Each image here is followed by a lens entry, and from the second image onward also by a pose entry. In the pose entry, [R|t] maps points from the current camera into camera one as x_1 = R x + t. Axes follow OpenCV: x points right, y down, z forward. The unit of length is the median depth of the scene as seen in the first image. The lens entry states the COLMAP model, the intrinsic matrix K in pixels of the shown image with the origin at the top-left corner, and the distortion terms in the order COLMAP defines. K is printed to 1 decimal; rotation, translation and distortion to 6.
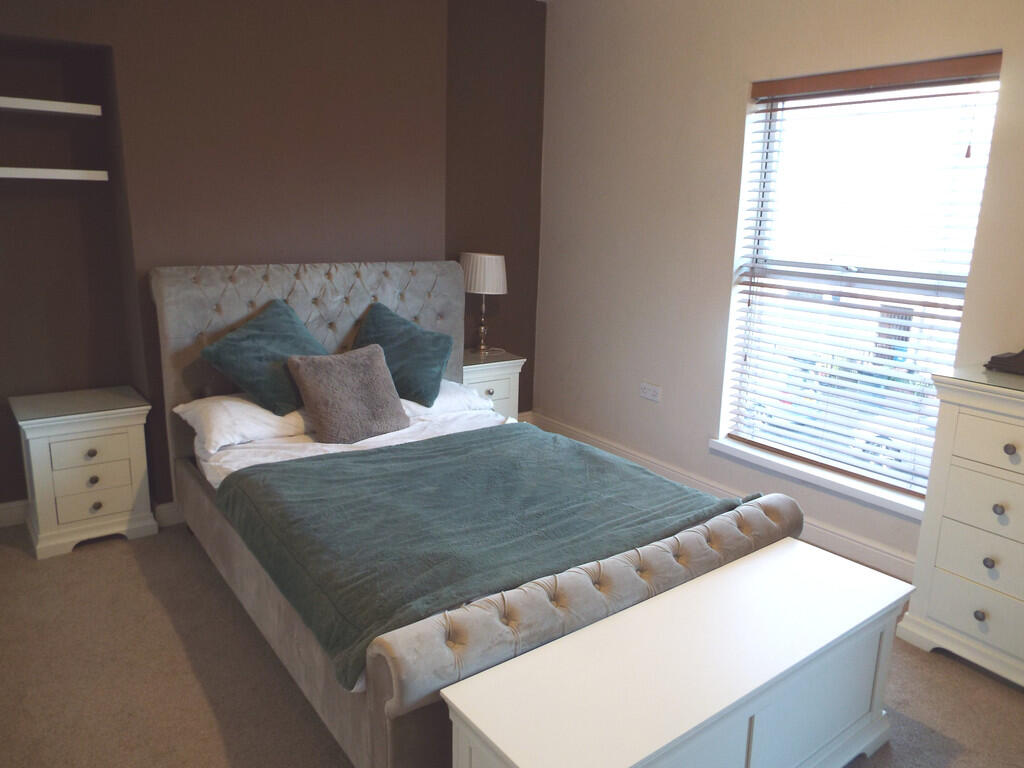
lens RADIAL K [[727.0, 0, 512.0], [0, 727.0, 384.0], [0, 0, 1]] dist [-0.039288, 0.050833]
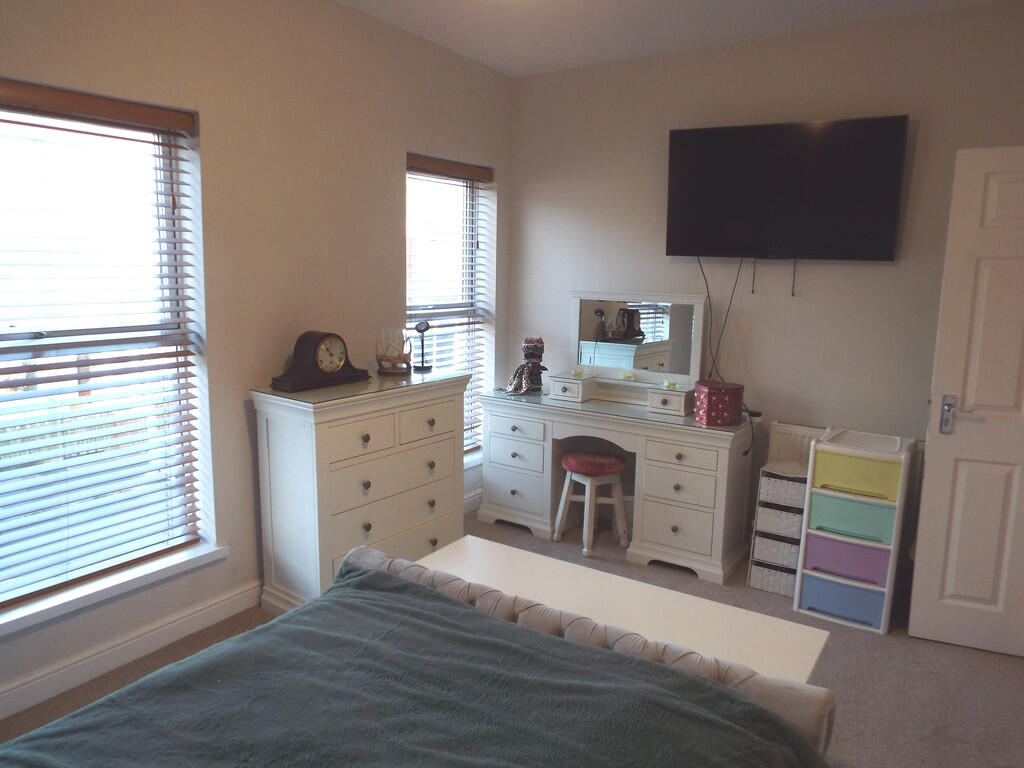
lens RADIAL K [[727.0, 0, 512.0], [0, 727.0, 384.0], [0, 0, 1]] dist [-0.039288, 0.050833]
pose [[-0.376964, -0.164798, 0.911449, -0.494033], [0.194133, 0.948129, 0.251721, -0.227559], [-0.905654, 0.271833, -0.325418, 0.889985]]
